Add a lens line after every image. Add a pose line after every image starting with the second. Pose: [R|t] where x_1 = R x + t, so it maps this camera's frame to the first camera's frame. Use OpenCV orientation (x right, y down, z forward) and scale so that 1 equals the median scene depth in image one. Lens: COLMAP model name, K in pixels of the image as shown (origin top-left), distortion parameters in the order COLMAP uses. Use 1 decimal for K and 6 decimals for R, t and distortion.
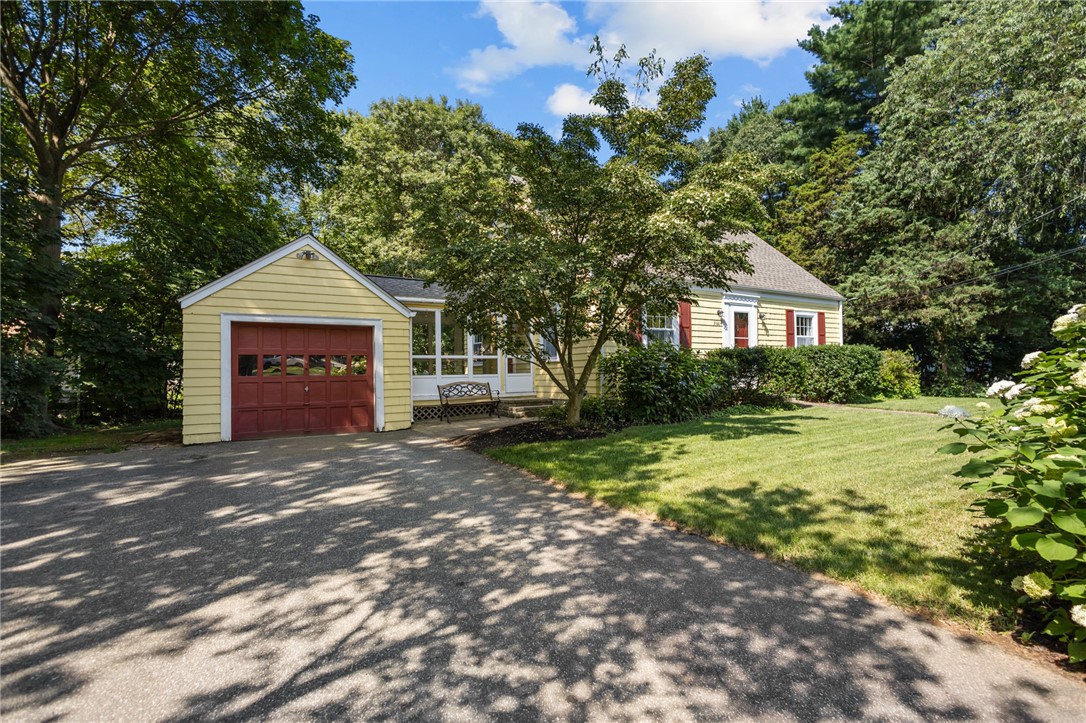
lens RADIAL K [[500.8, 0, 542.9], [0, 500.8, 359.6], [0, 0, 1]] dist [0.007924, -0.002049]
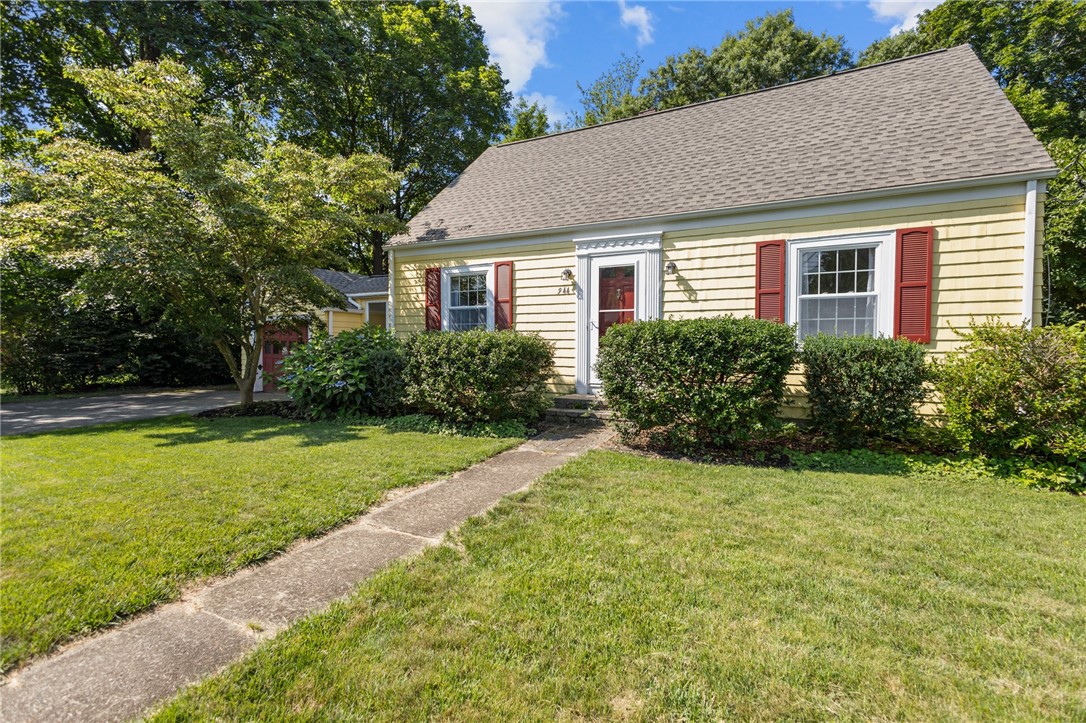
lens RADIAL K [[500.8, 0, 542.2], [0, 500.8, 360.9], [0, 0, 1]] dist [0.007924, -0.002049]
pose [[0.498128, 0.029319, -0.866608, 0.828380], [-0.005571, 0.999516, 0.030613, -0.001062], [0.867085, -0.010422, 0.498050, 0.604035]]
